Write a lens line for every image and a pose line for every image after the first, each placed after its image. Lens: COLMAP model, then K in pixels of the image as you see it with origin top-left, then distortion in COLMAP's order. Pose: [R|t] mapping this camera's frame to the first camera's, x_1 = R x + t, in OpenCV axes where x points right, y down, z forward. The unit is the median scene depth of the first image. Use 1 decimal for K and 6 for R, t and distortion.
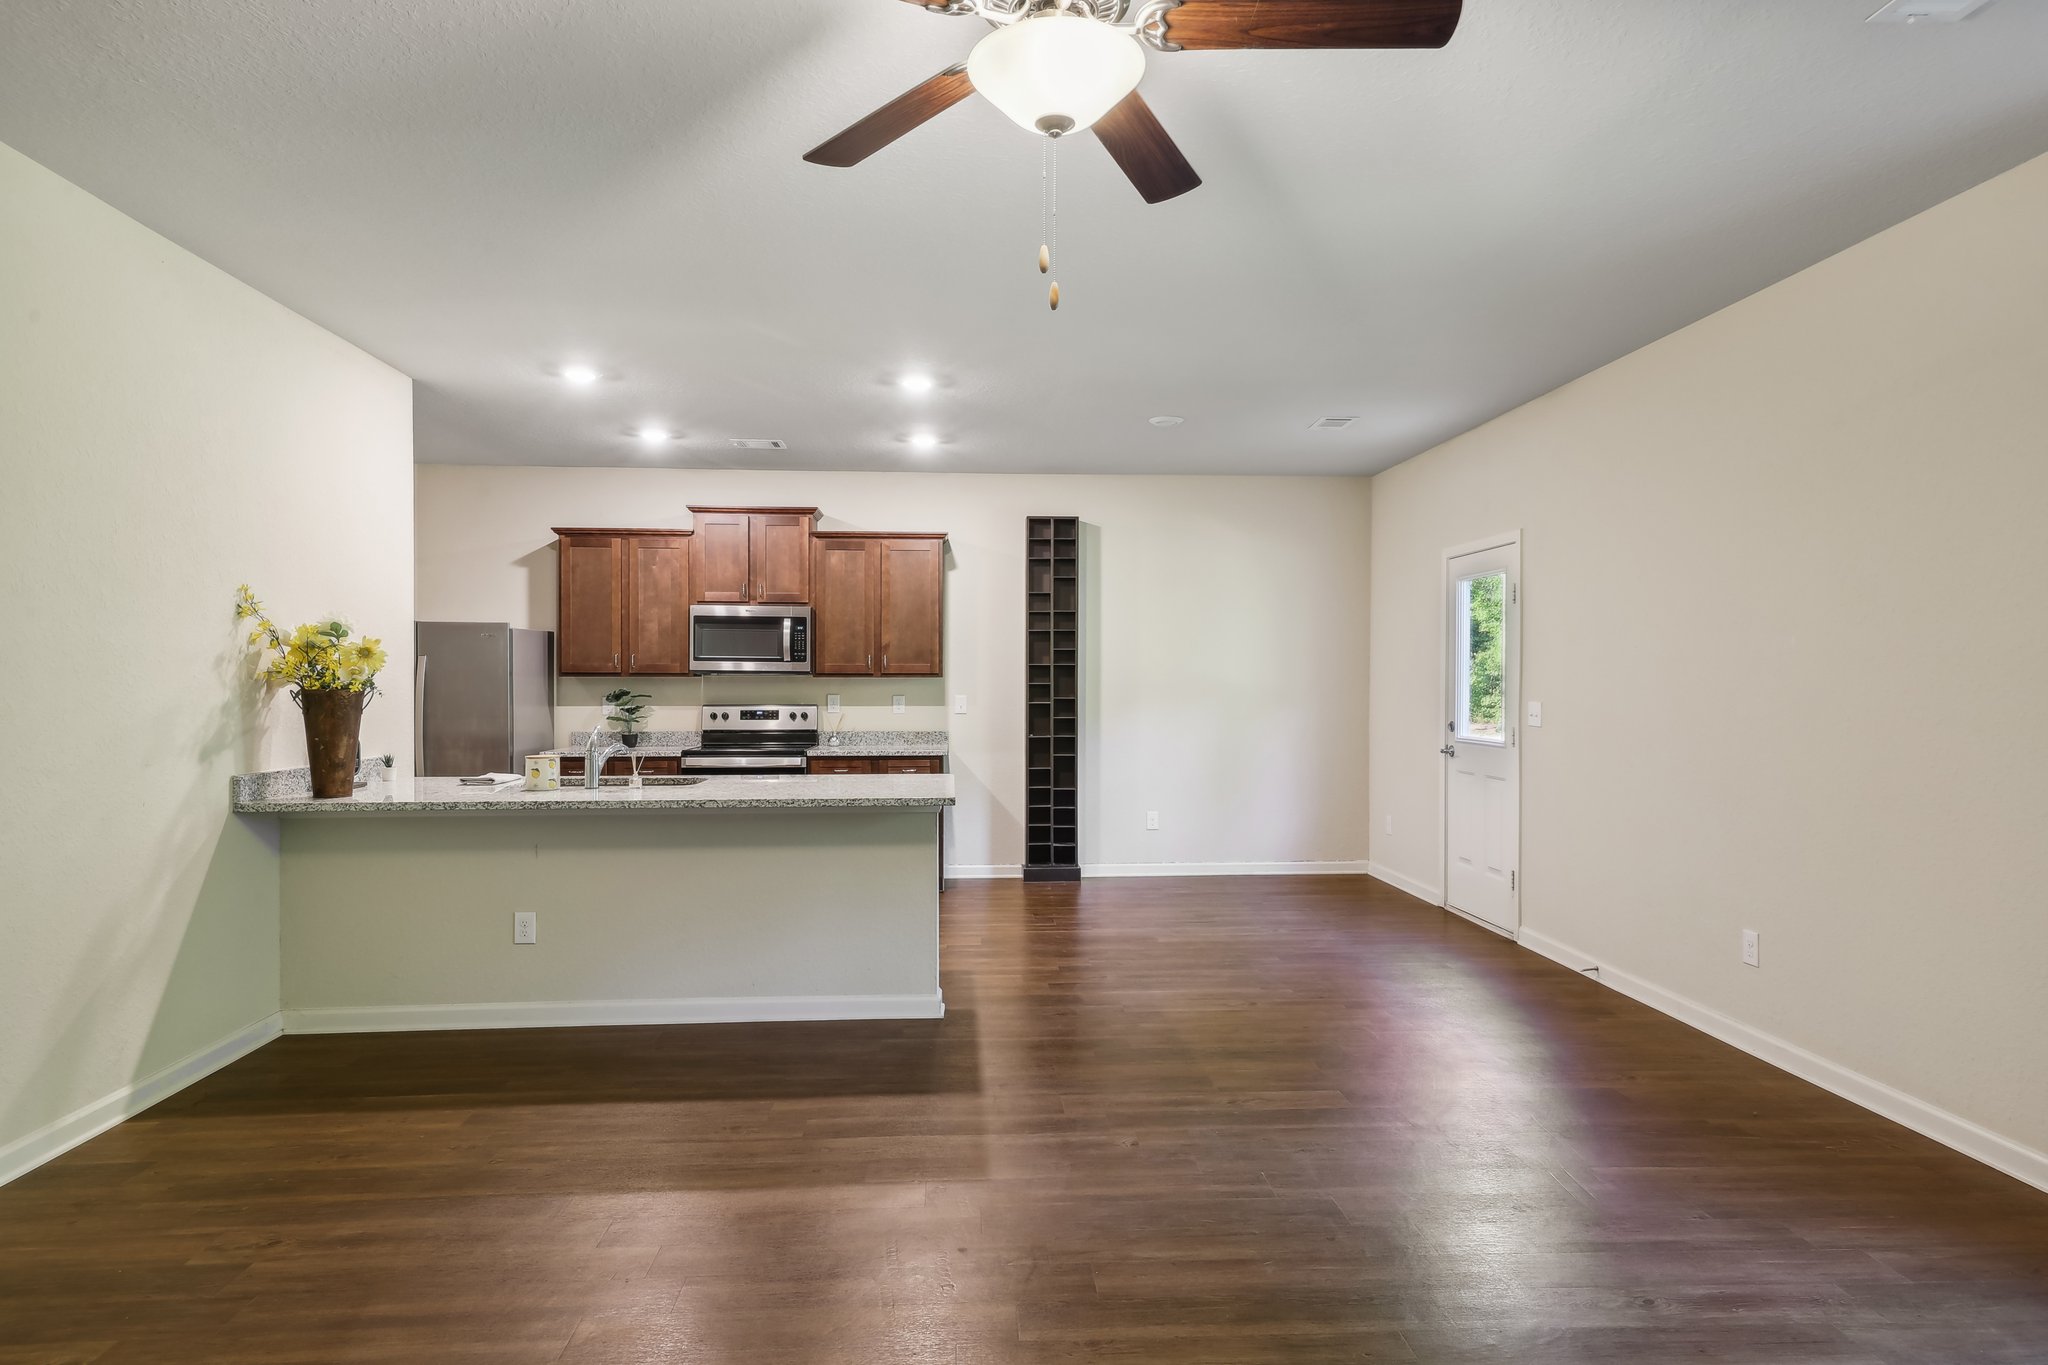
lens RADIAL K [[1158.7, 0, 1024.0], [0, 1158.7, 682.5], [0, 0, 1]] dist [0.032386, -0.000877]
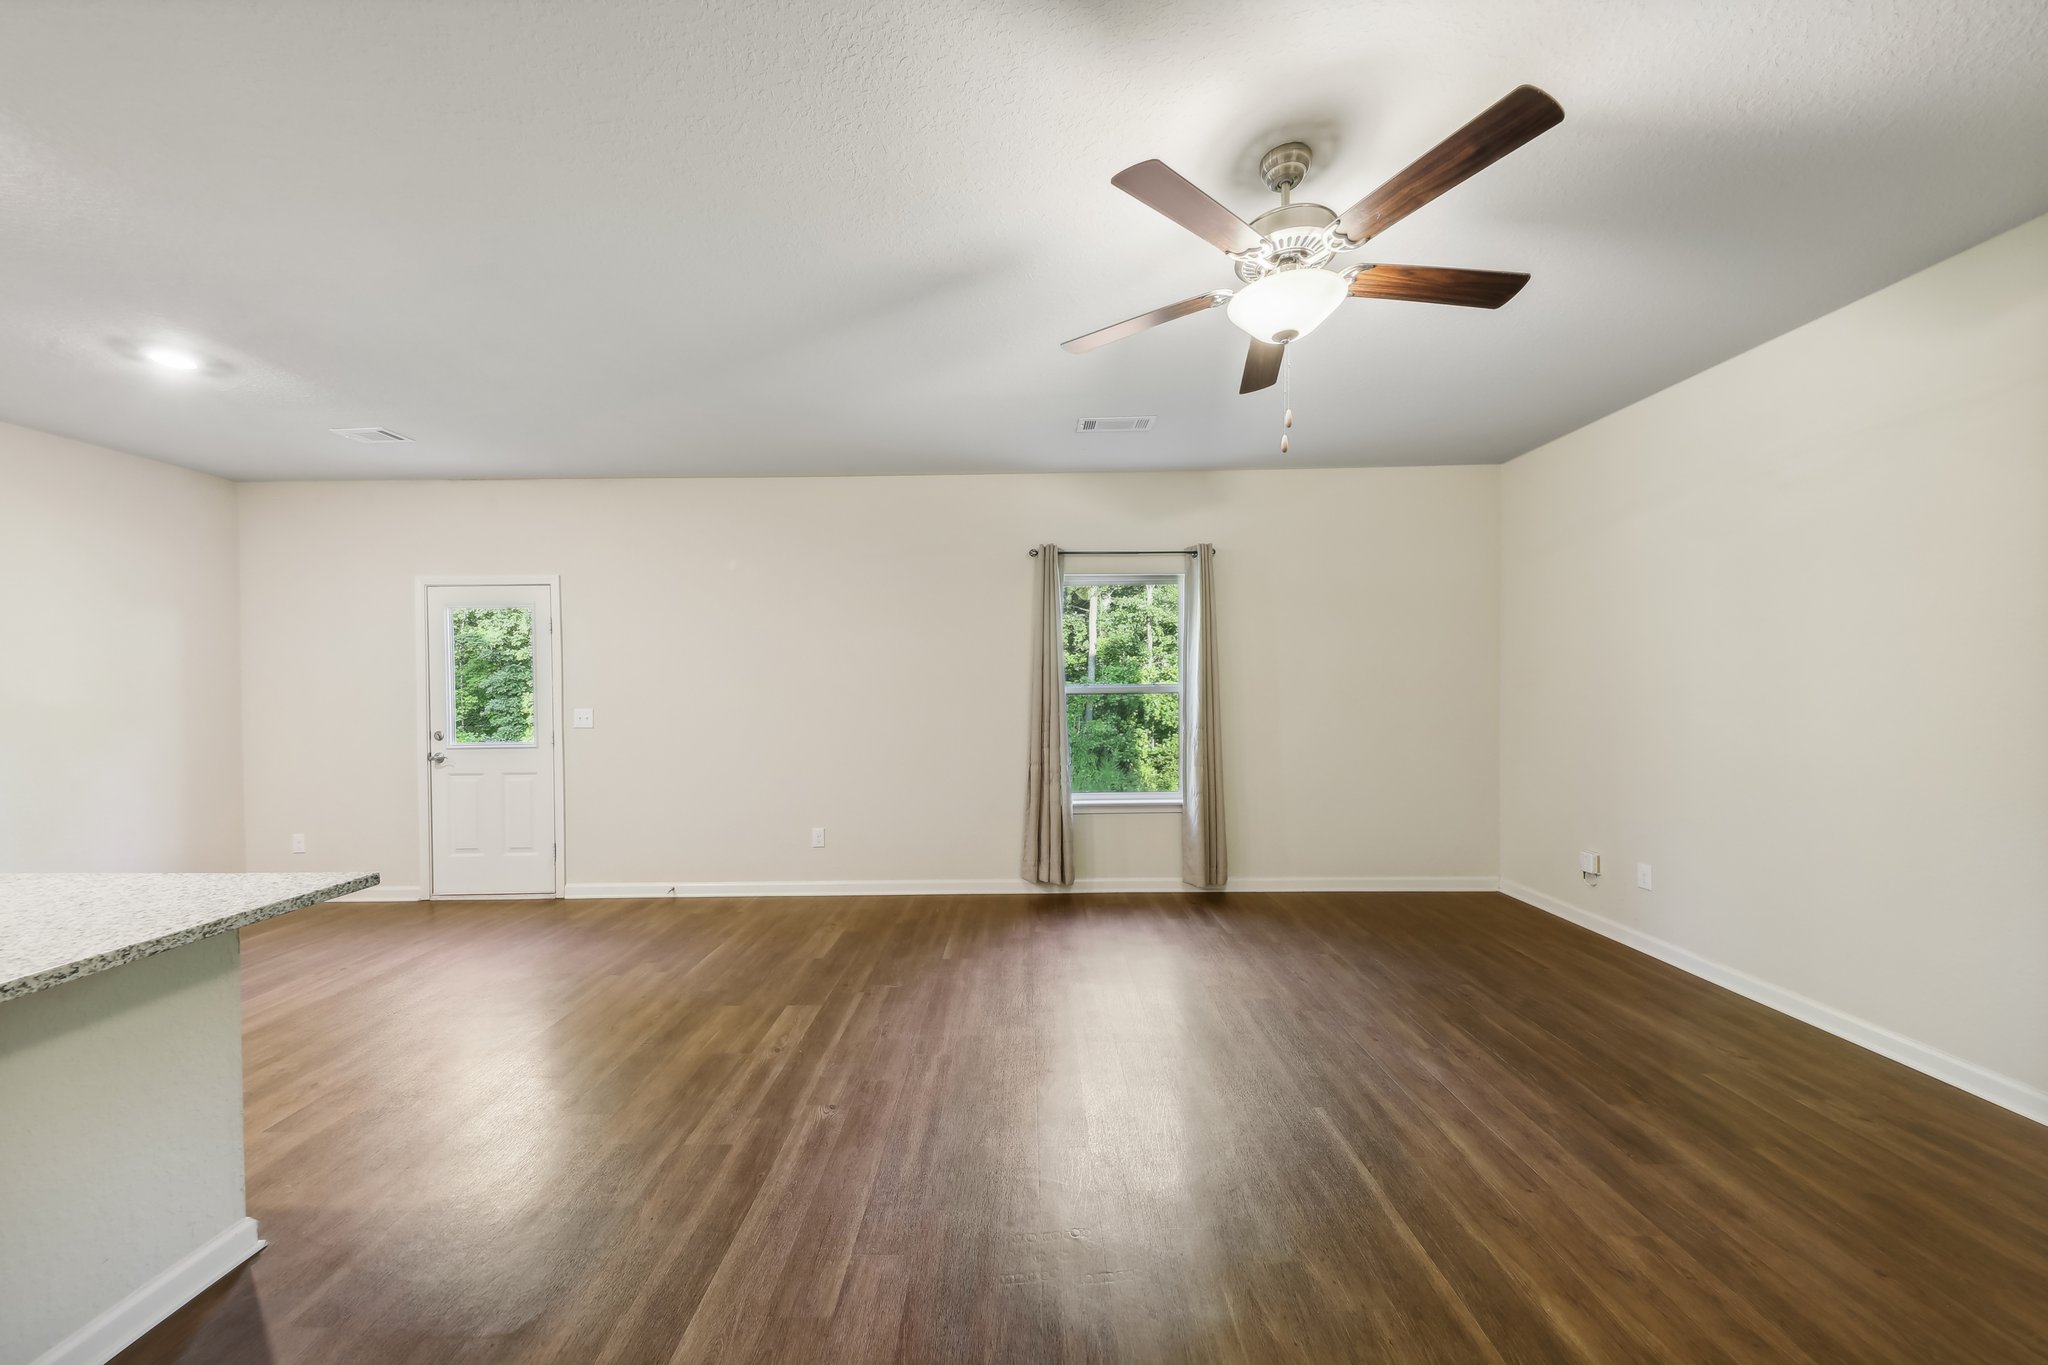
lens RADIAL K [[721.5, 0, 1005.1], [0, 721.5, 707.2], [0, 0, 1]] dist [0.036150, -0.017587]
pose [[0.081647, -0.030800, 0.996185, -0.269584], [0.019661, 0.999378, 0.029288, -0.000518], [-0.996467, 0.017195, 0.082202, 0.365296]]
